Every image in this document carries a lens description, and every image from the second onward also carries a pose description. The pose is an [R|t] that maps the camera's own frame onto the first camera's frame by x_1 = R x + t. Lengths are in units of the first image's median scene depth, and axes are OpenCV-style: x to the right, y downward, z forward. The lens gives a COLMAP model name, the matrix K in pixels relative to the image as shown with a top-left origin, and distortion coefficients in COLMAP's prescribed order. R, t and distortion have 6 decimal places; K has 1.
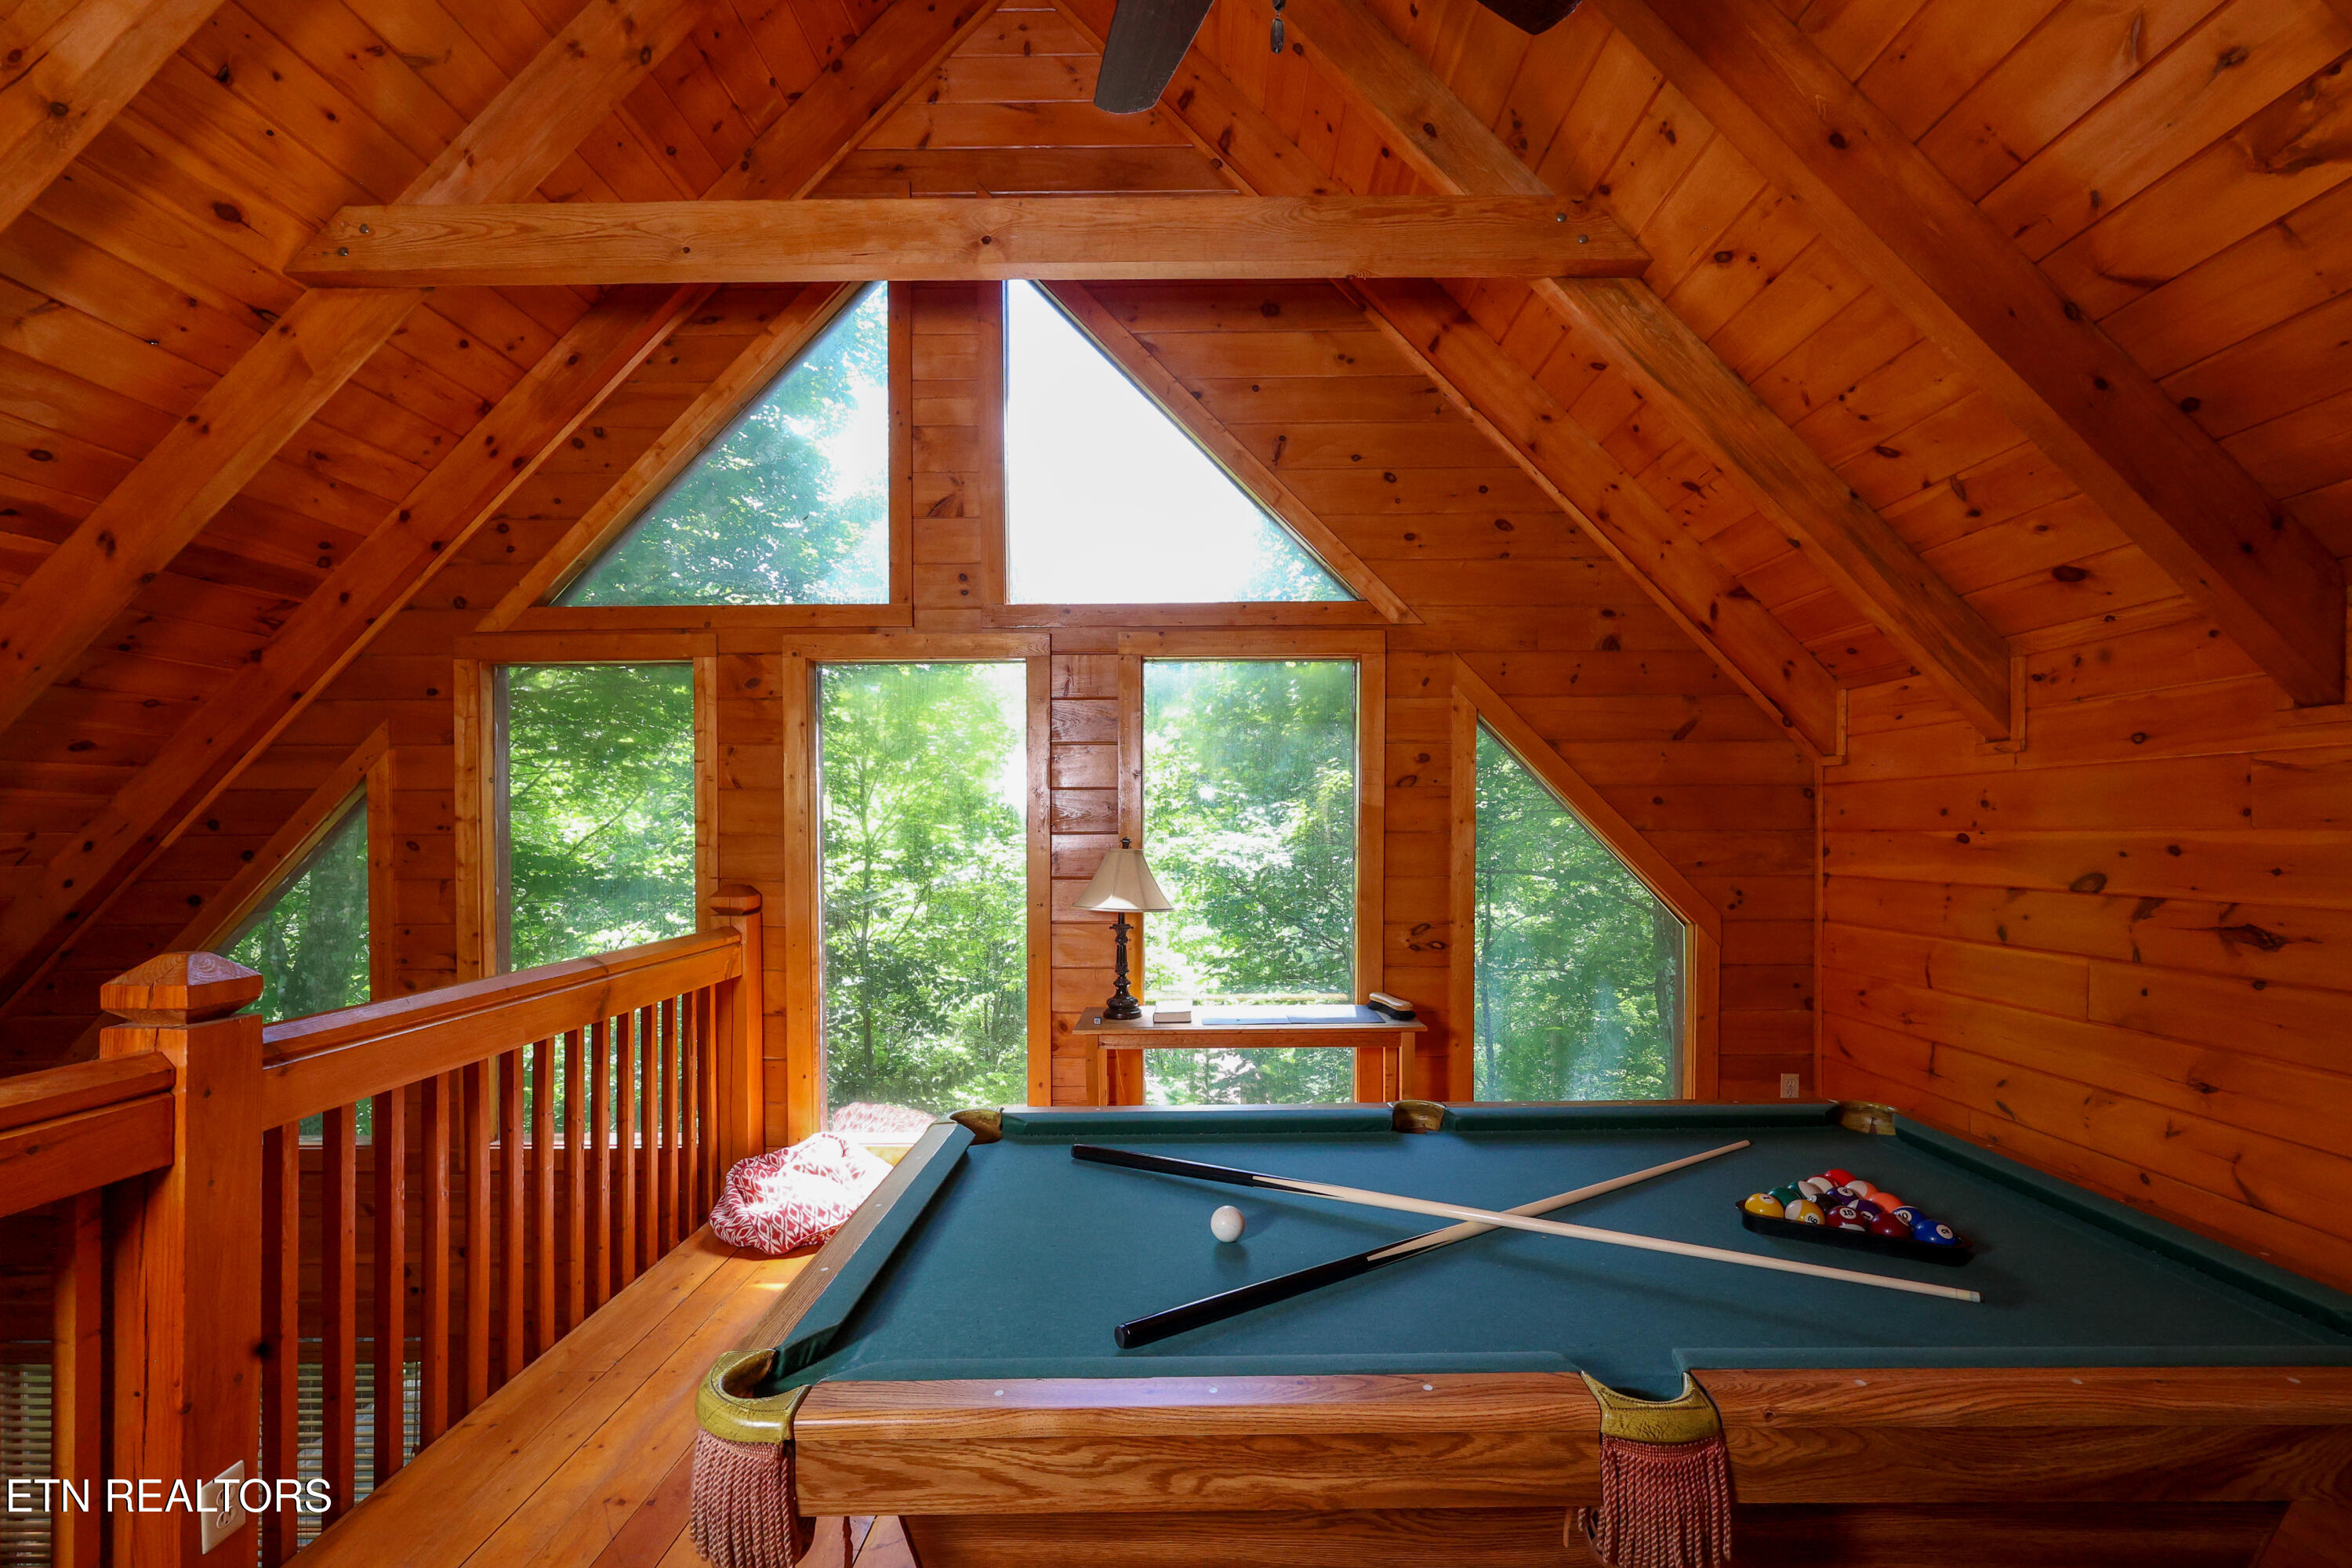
lens RADIAL K [[955.5, 0, 1196.6], [0, 955.5, 821.5], [0, 0, 1]] dist [0.000114, 0.001542]
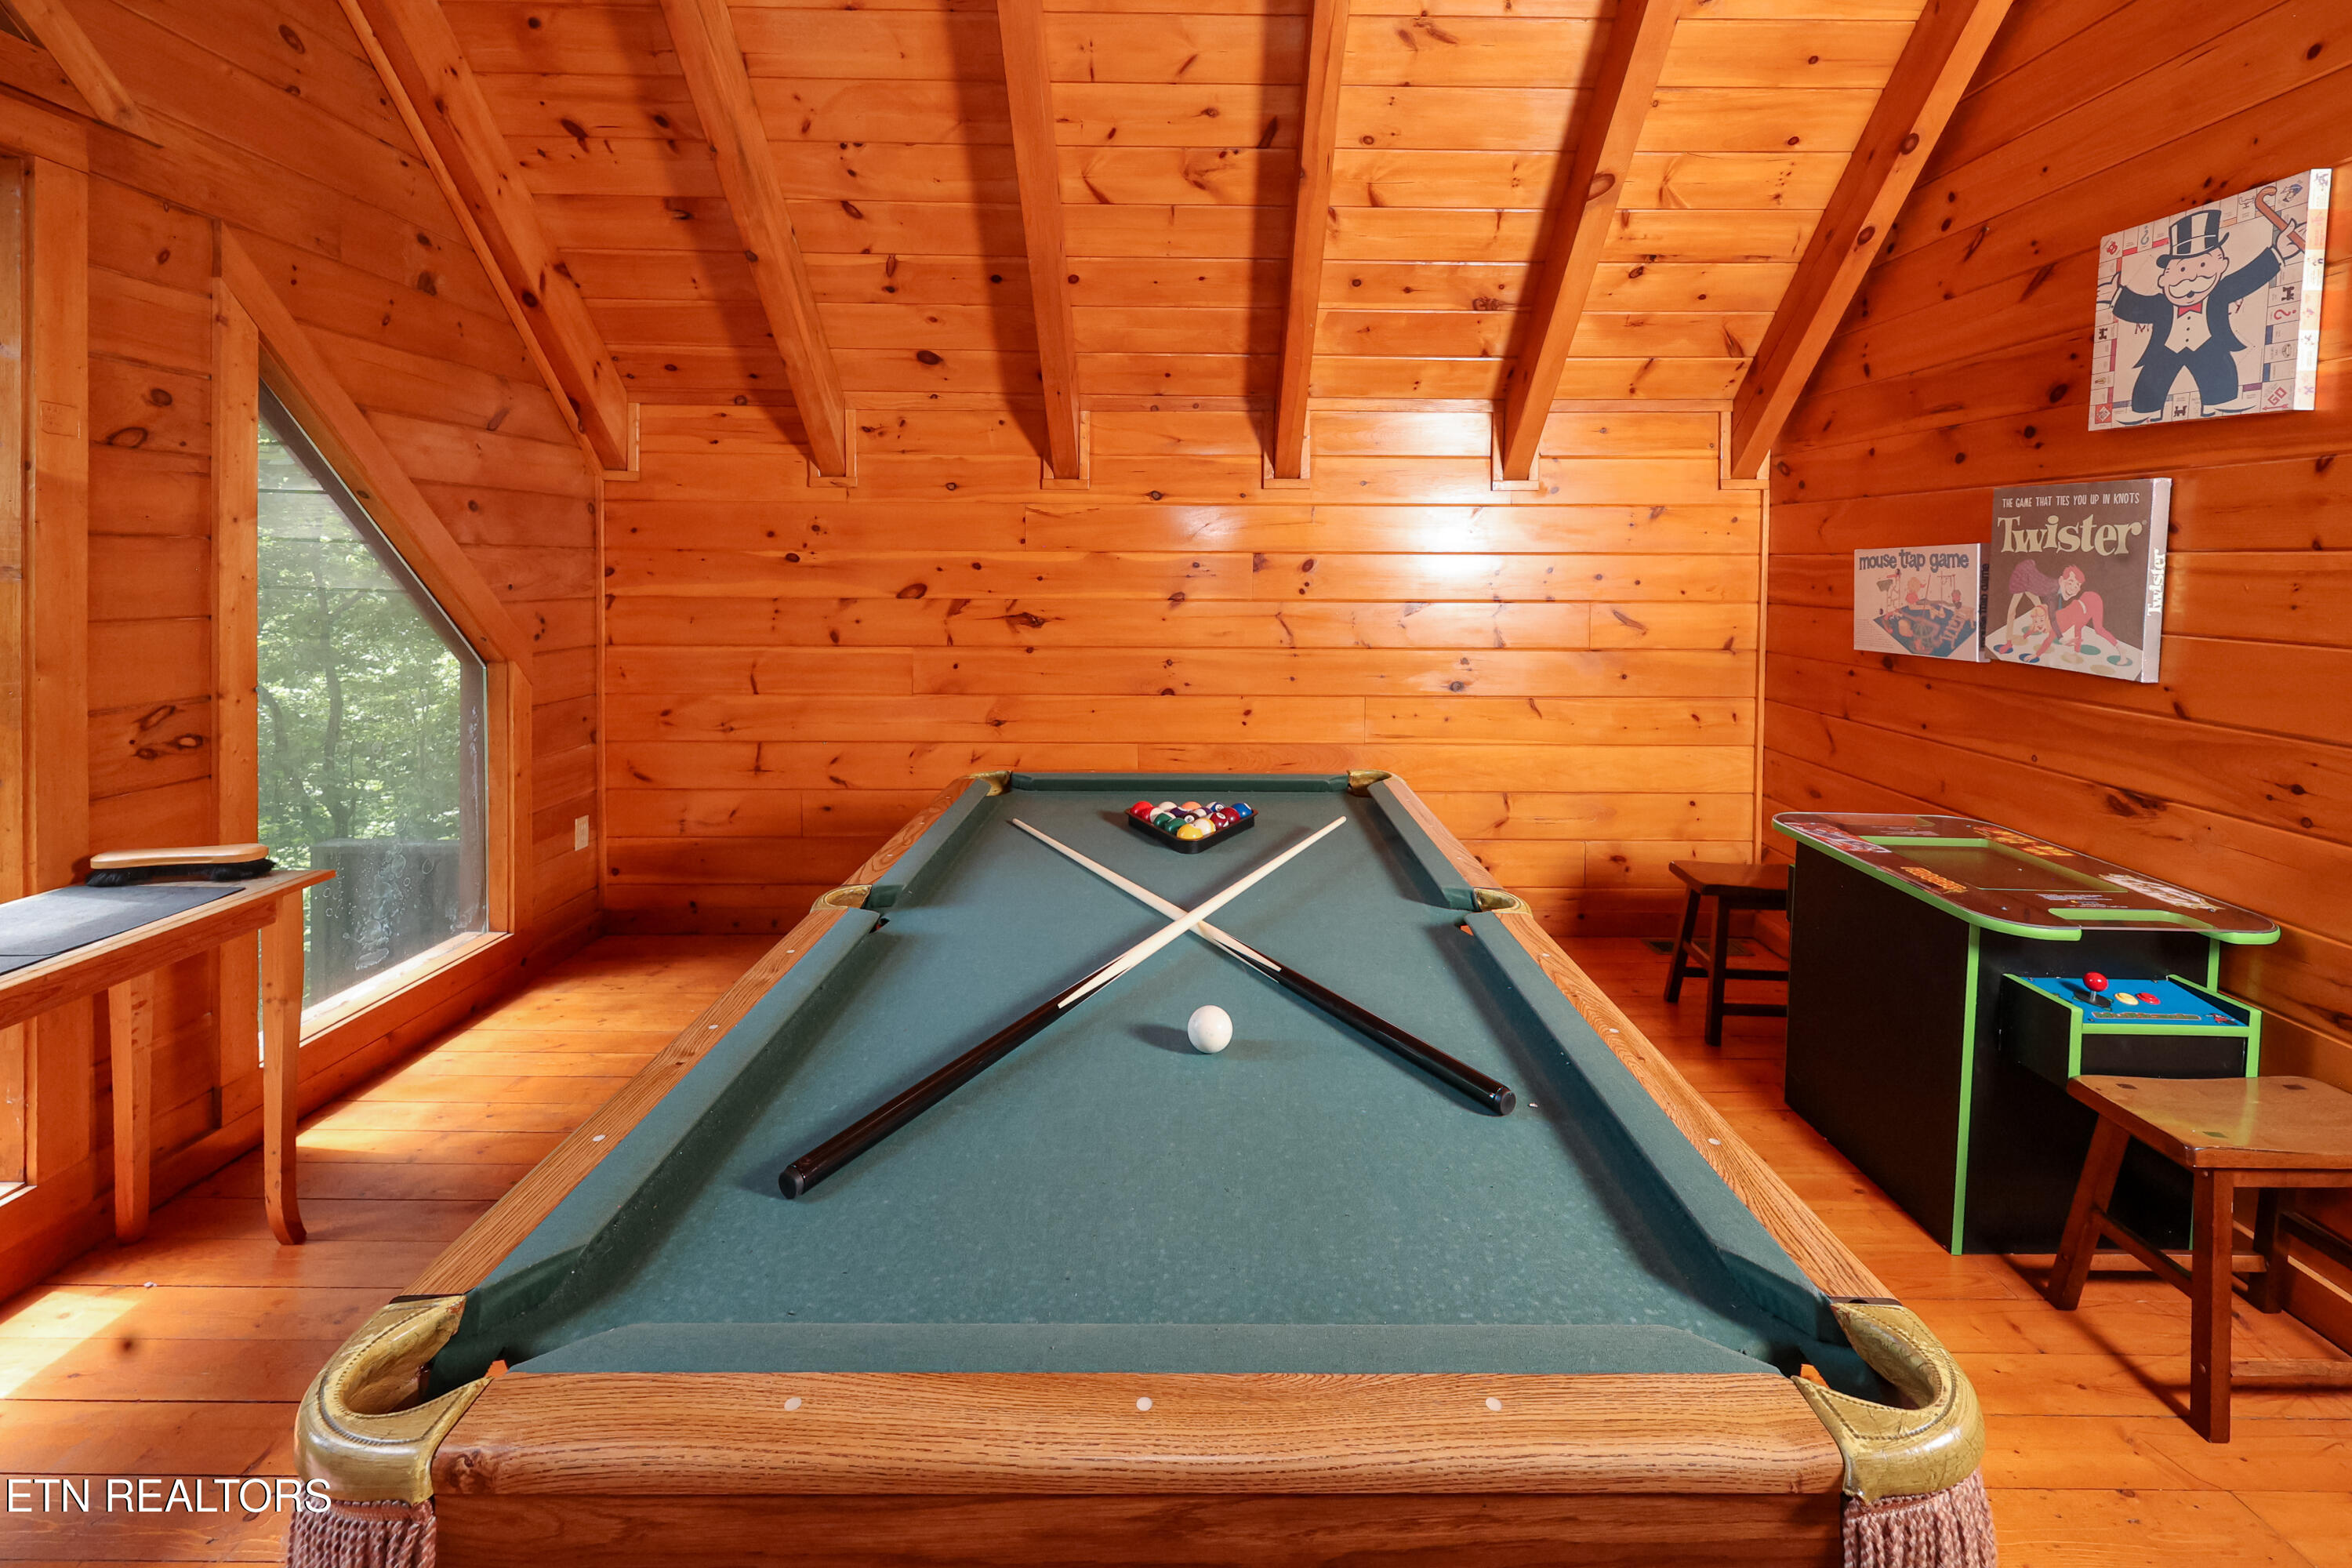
lens RADIAL K [[955.5, 0, 1234.1], [0, 955.5, 566.5], [0, 0, 1]] dist [0.000114, 0.001542]
pose [[0.014225, 0.003347, 0.999893, -0.296078], [-0.017944, 0.999834, -0.003091, 0.019558], [-0.999738, -0.017898, 0.014282, 0.399056]]
